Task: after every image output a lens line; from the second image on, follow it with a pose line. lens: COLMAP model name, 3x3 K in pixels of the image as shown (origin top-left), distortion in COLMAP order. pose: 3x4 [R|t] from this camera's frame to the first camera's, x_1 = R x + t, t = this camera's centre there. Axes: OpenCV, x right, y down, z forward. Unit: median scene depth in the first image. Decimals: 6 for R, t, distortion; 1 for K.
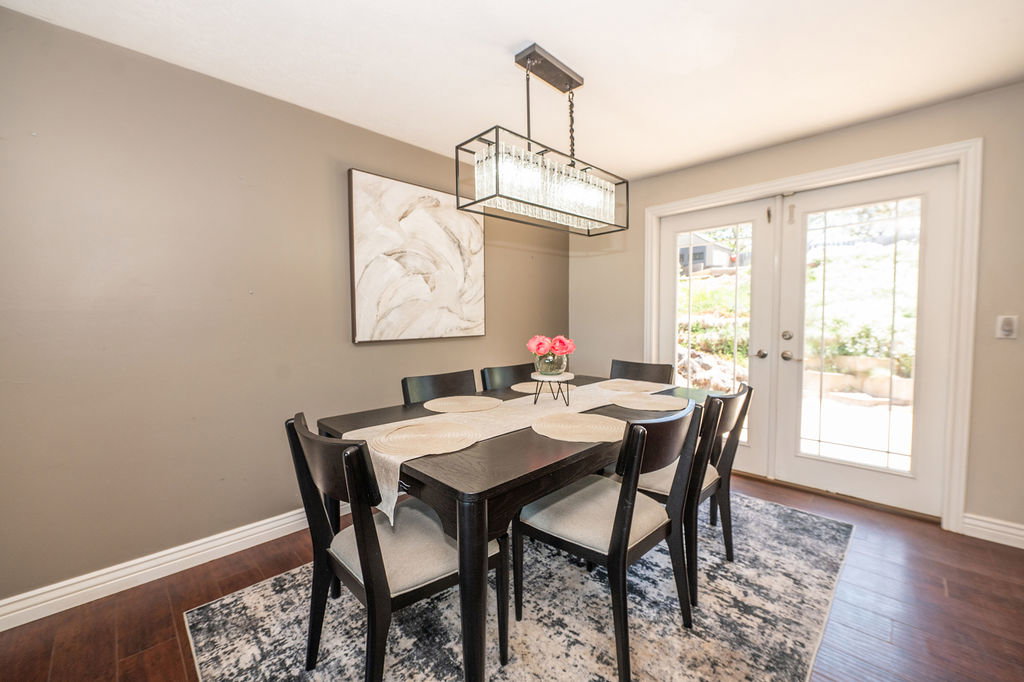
lens RADIAL K [[411.5, 0, 517.4], [0, 411.5, 343.6], [0, 0, 1]] dist [-0.009769, -0.001022]
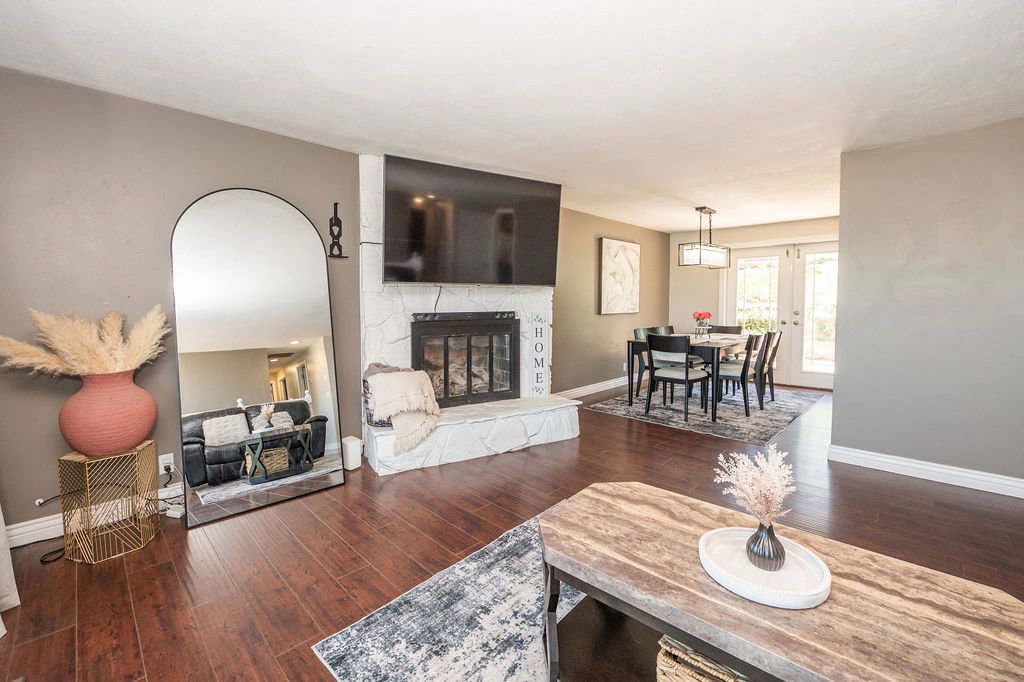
lens RADIAL K [[411.5, 0, 532.4], [0, 411.5, 325.4], [0, 0, 1]] dist [-0.009769, -0.001022]
pose [[0.999996, 0.001557, 0.002558, -0.702855], [-0.001544, 0.999986, -0.005070, 0.058940], [-0.002566, 0.005066, 0.999984, -1.101216]]
